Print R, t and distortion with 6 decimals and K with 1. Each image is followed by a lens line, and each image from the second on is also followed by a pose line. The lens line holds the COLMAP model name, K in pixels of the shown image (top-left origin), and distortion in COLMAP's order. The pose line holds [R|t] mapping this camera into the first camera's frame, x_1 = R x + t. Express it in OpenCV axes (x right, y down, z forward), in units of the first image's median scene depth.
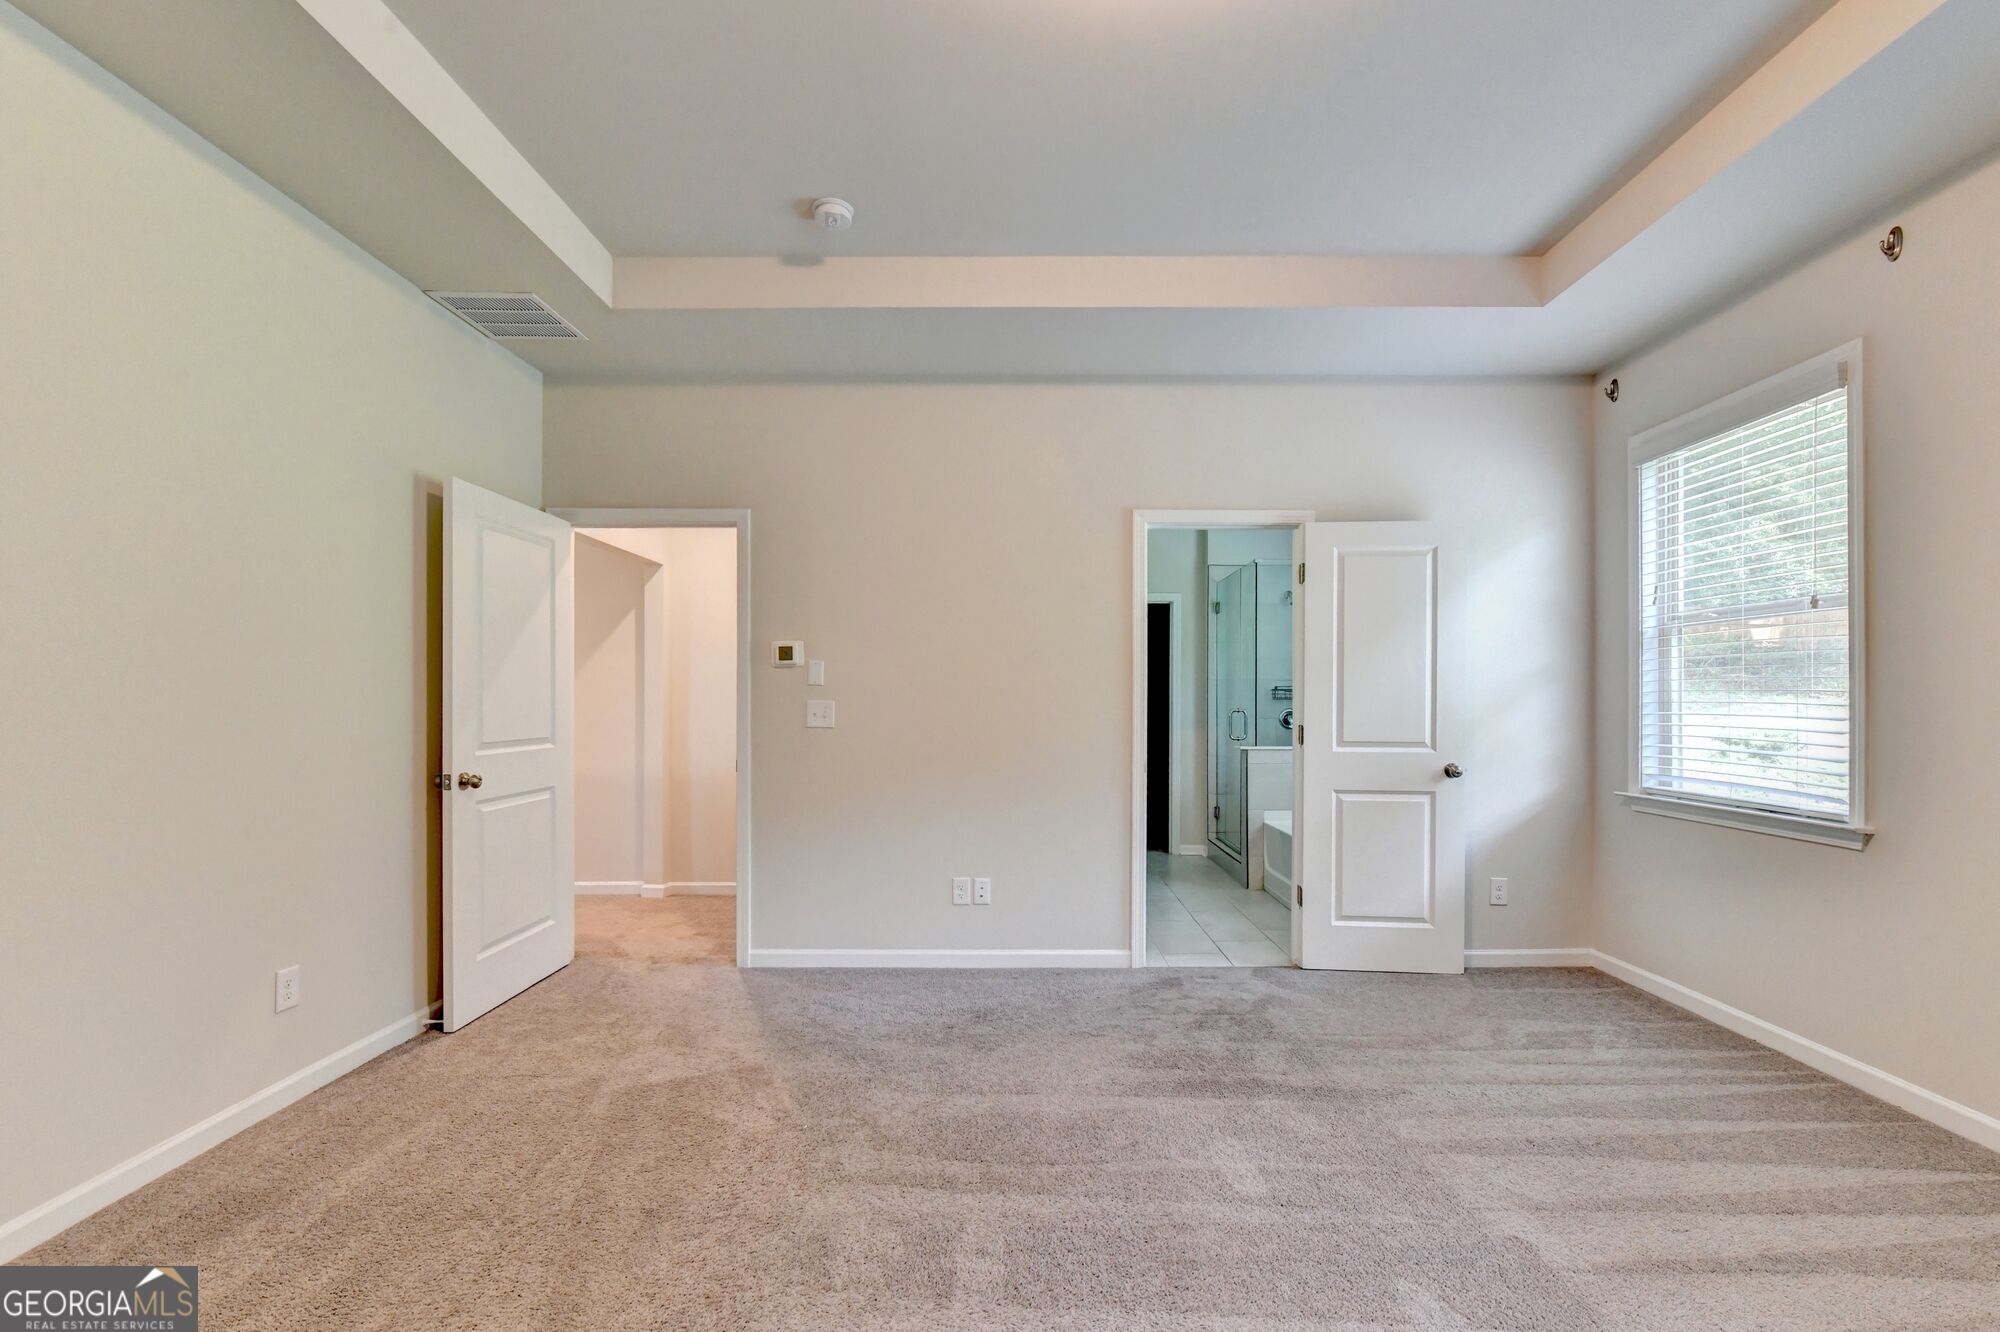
lens RADIAL K [[827.7, 0, 1006.5], [0, 827.7, 705.6], [0, 0, 1]] dist [-0.010874, -0.000080]
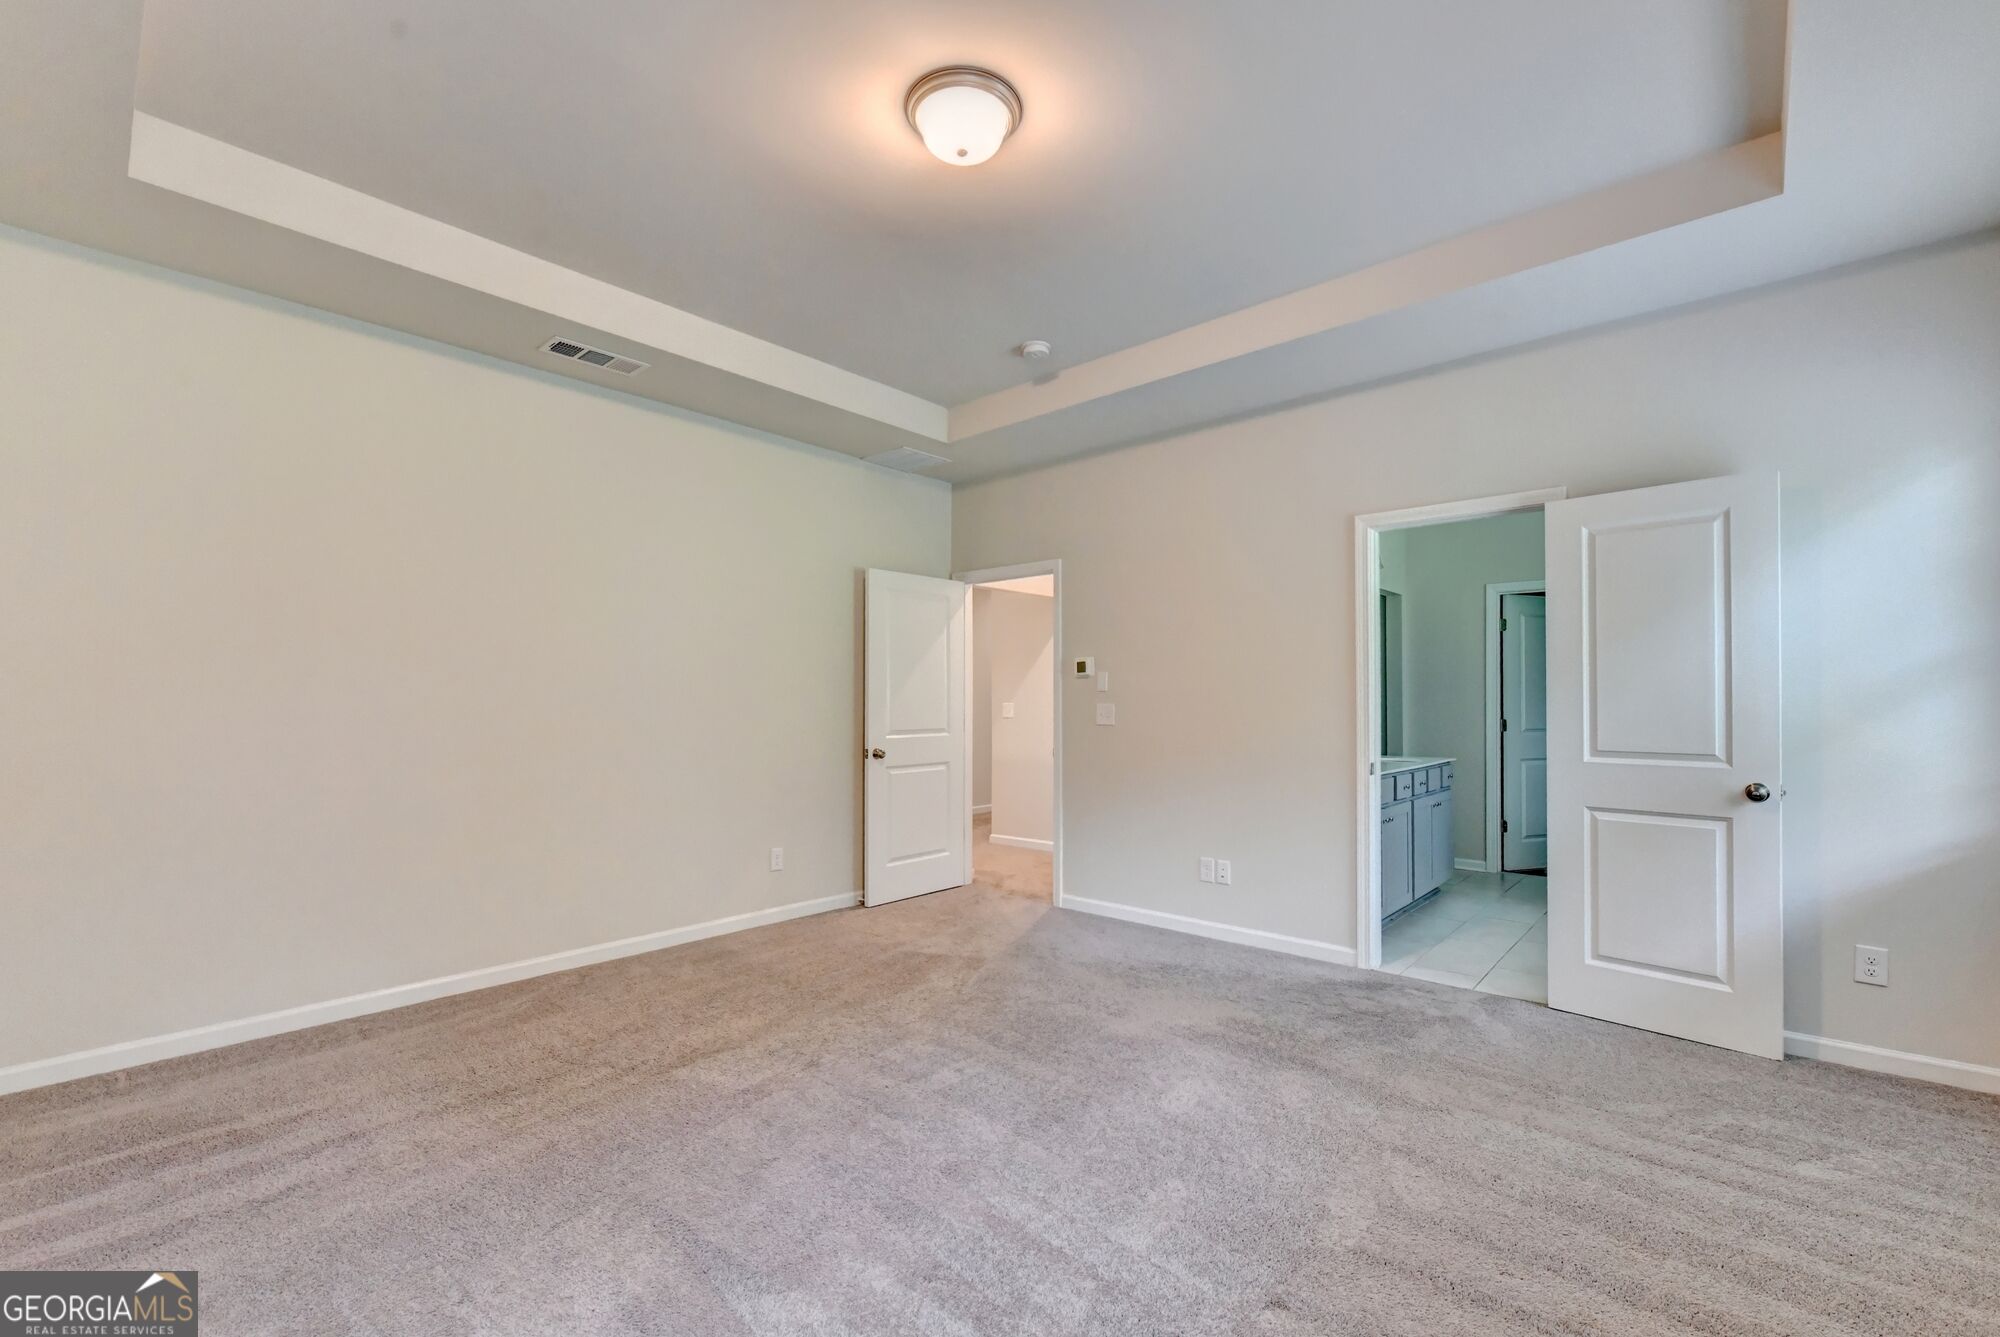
lens RADIAL K [[816.7, 0, 1008.1], [0, 816.7, 692.2], [0, 0, 1]] dist [-0.010956, -0.000198]
pose [[0.754723, -0.010607, -0.655958, 0.540985], [-0.002454, 0.999817, -0.018991, 0.000476], [0.656039, 0.015942, 0.754559, -0.040292]]
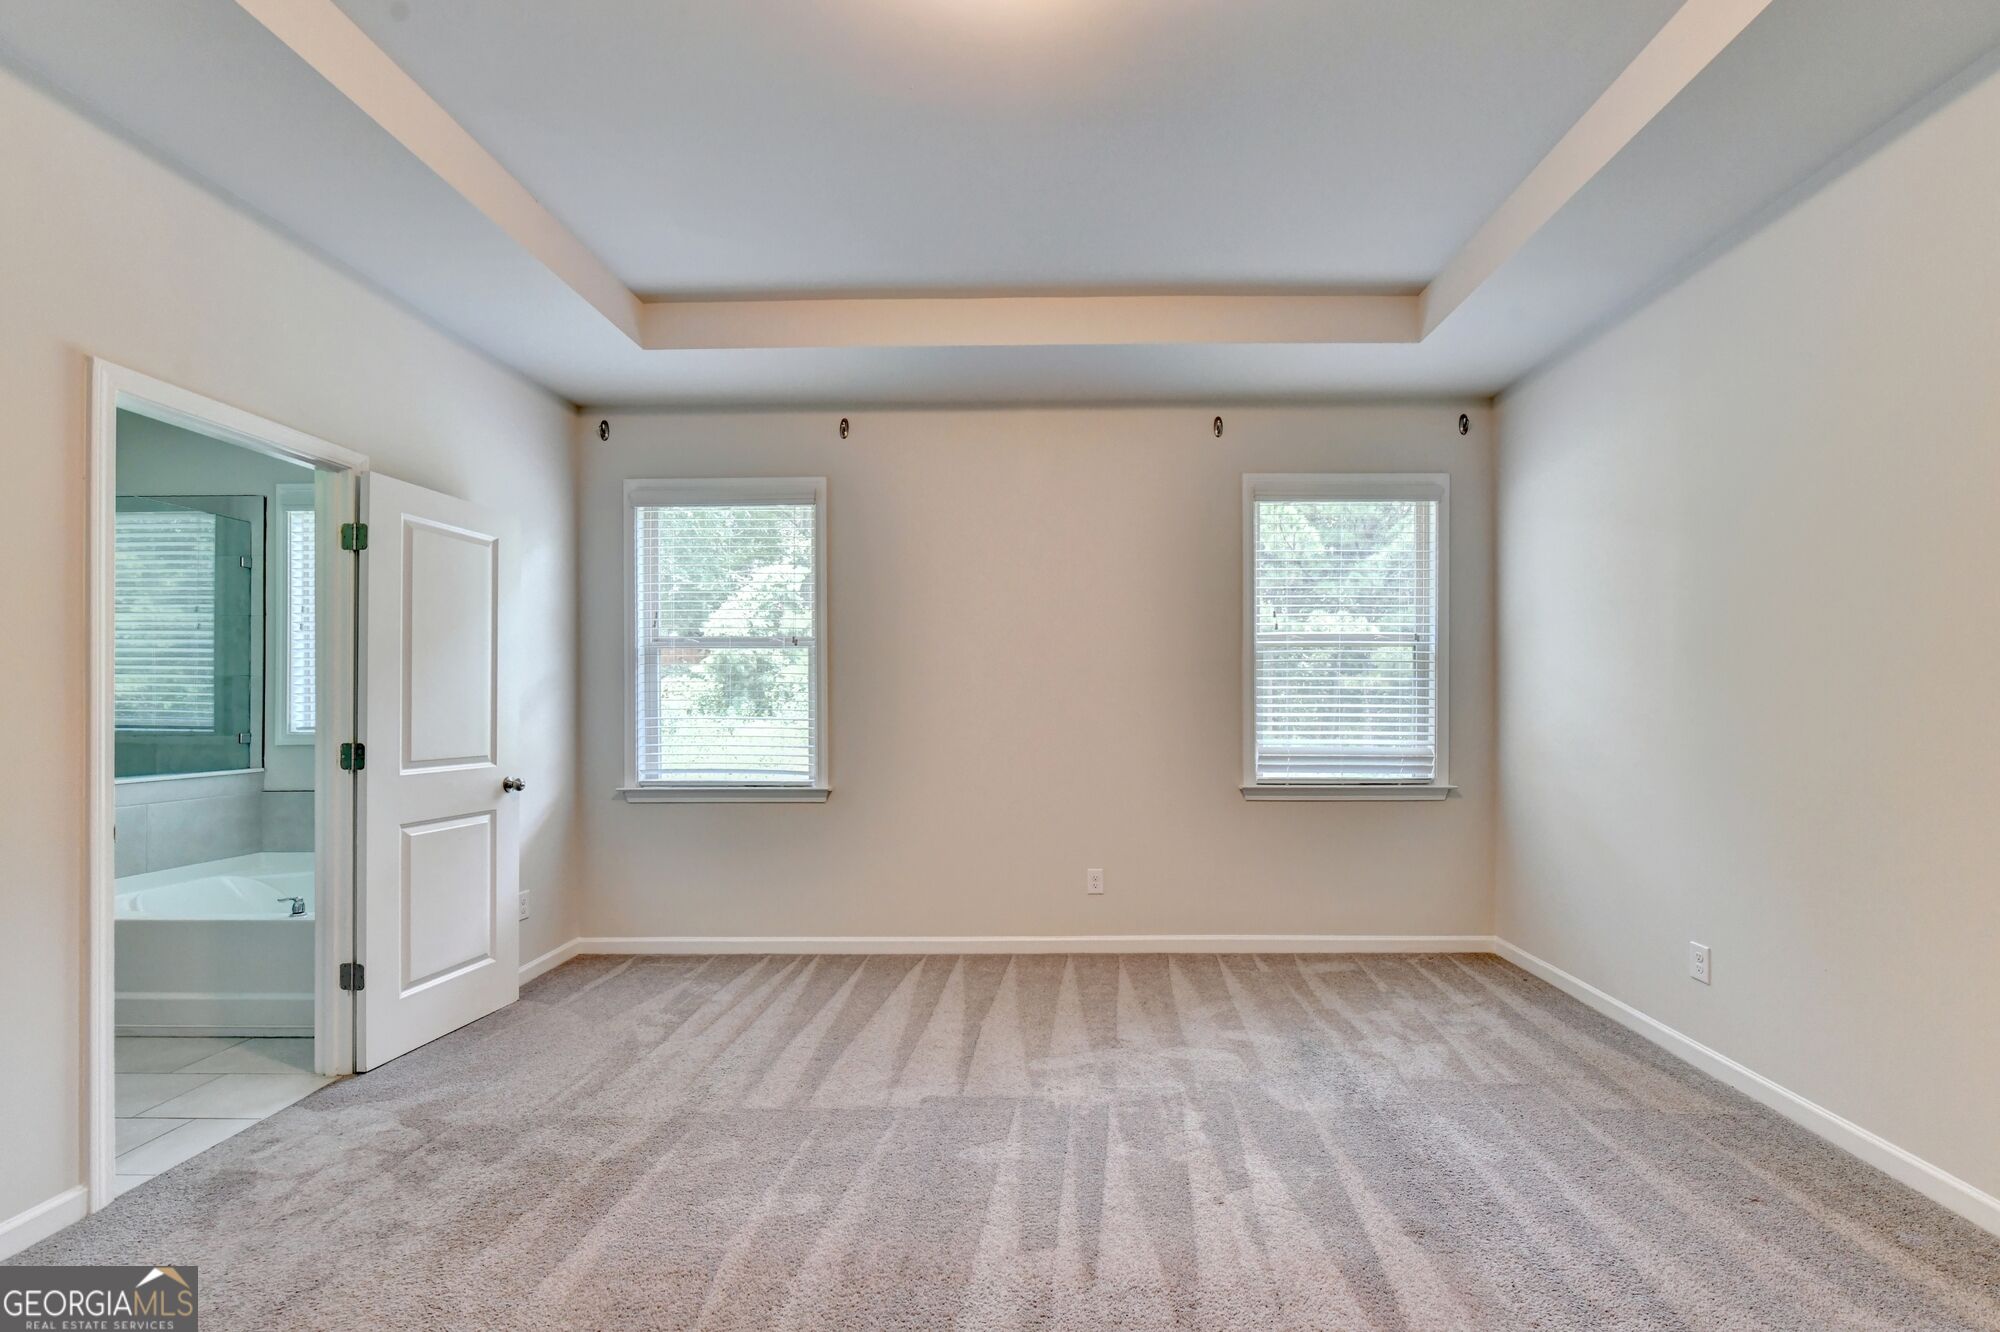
lens RADIAL K [[844.7, 0, 1034.6], [0, 844.7, 699.9], [0, 0, 1]] dist [-0.004150, -0.000534]
pose [[0.006963, 0.004106, 0.999967, -0.428580], [0.008598, 0.999954, -0.004165, -0.007182], [-0.999939, 0.008627, 0.006927, 0.429715]]
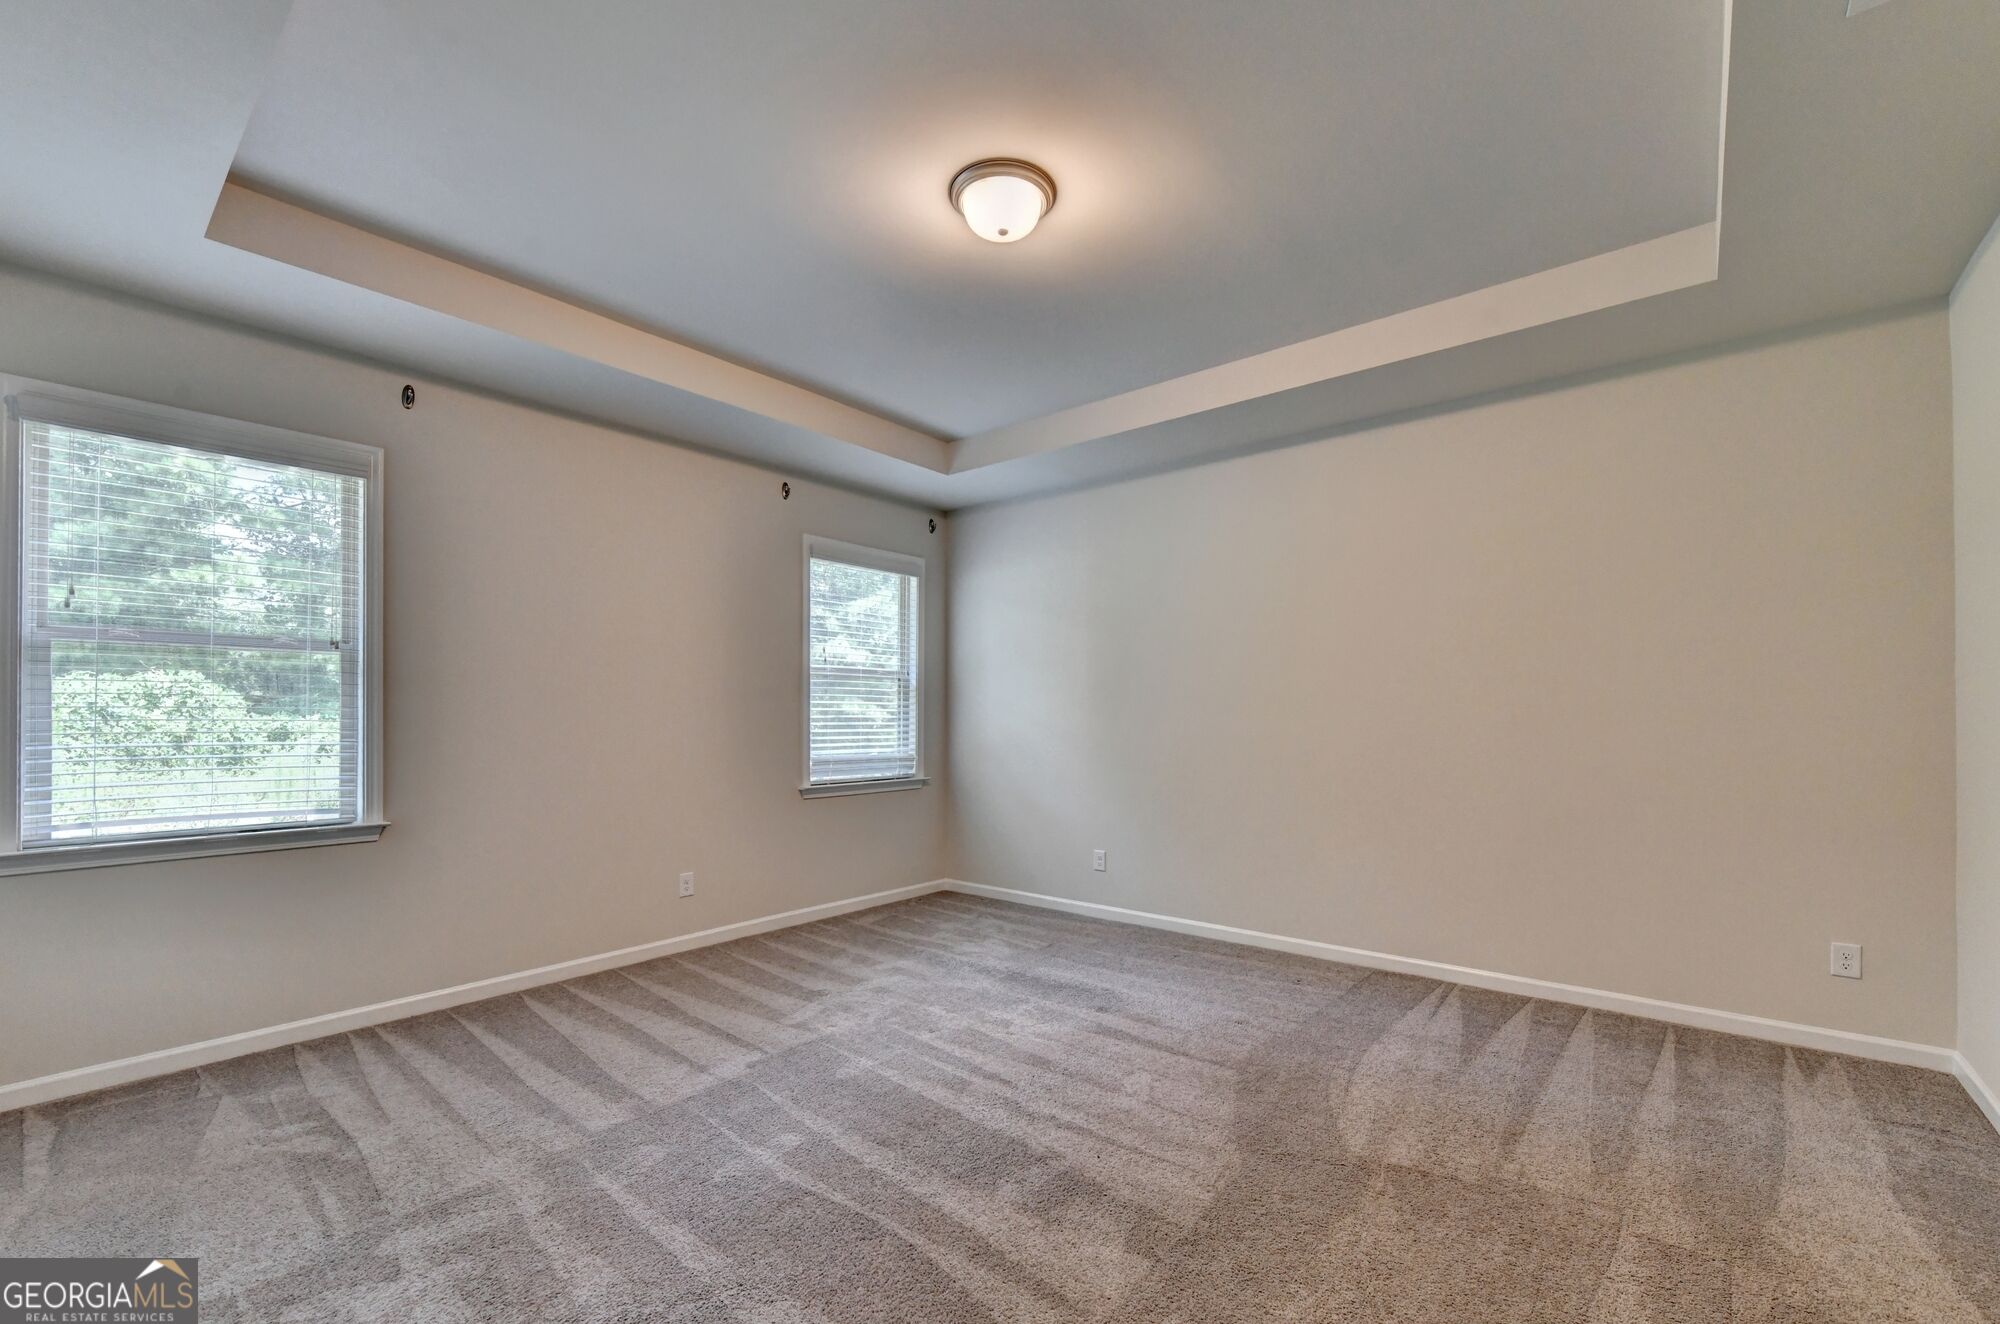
lens RADIAL K [[833.8, 0, 1003.2], [0, 833.8, 710.5], [0, 0, 1]] dist [-0.001787, -0.000200]
pose [[-0.772838, 0.006889, 0.634566, -0.420877], [0.006077, 0.999976, -0.003456, -0.014557], [-0.634574, 0.001185, -0.772861, 1.031879]]
